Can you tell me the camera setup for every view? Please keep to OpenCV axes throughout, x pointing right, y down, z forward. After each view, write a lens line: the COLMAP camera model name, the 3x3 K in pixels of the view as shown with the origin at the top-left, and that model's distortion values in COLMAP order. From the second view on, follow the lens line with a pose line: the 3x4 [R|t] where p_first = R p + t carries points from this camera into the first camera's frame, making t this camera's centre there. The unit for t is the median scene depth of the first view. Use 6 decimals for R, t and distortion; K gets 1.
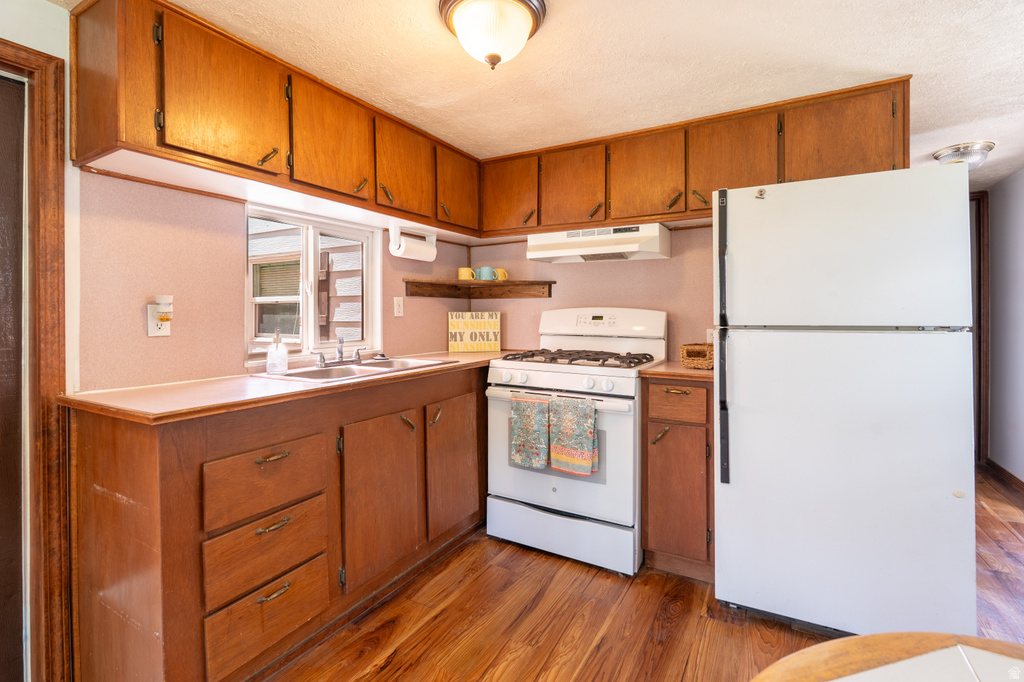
lens RADIAL K [[455.3, 0, 527.5], [0, 455.3, 312.4], [0, 0, 1]] dist [-0.003551, 0.001034]
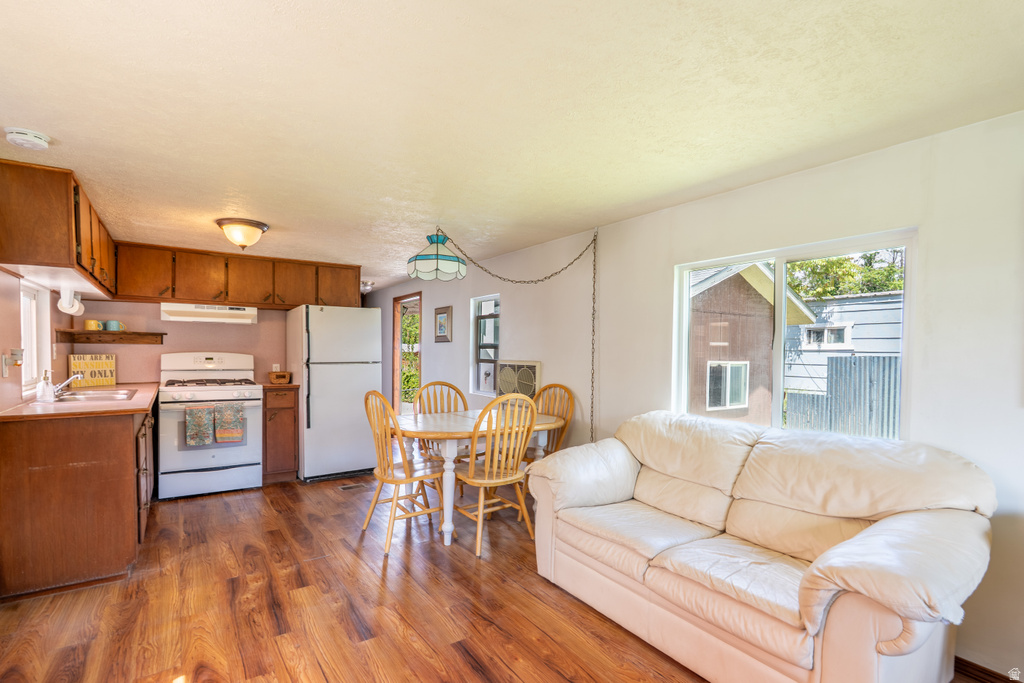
lens RADIAL K [[455.3, 0, 490.2], [0, 455.3, 359.1], [0, 0, 1]] dist [-0.003551, 0.001034]
pose [[0.447443, -0.010204, 0.894254, -1.056475], [-0.014844, 0.999712, 0.018834, -0.040017], [-0.894189, -0.021702, 0.447163, -0.762472]]
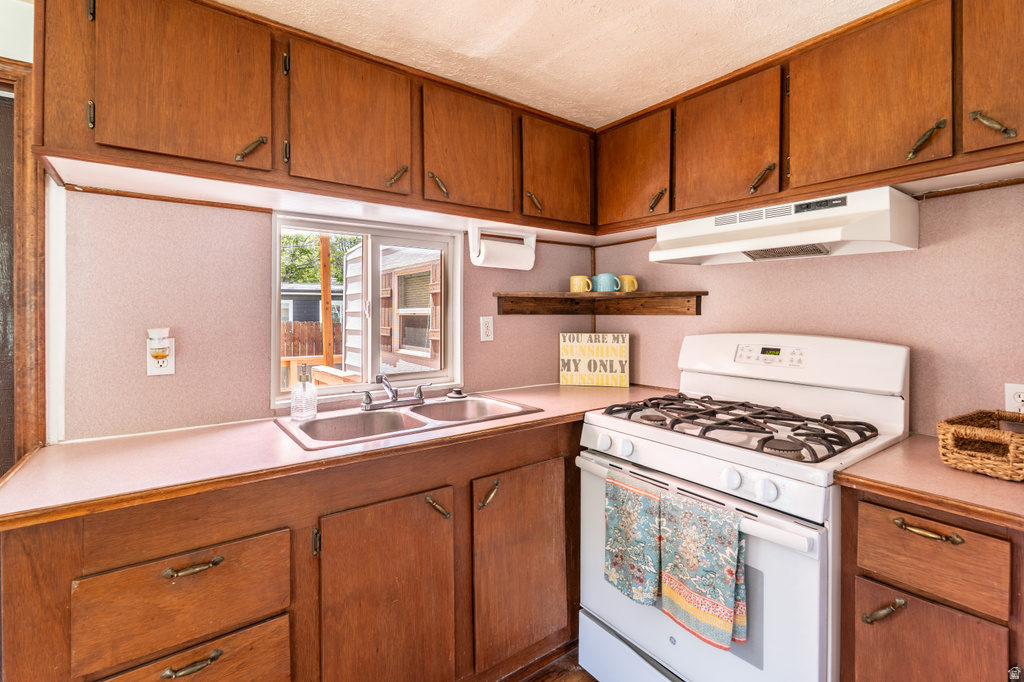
lens RADIAL K [[455.3, 0, 528.4], [0, 455.3, 313.4], [0, 0, 1]] dist [-0.003551, 0.001034]
pose [[0.913343, 0.003771, -0.407174, 0.131178], [-0.002518, 0.999990, 0.003613, -0.051721], [0.407184, -0.002275, 0.913343, 0.371417]]
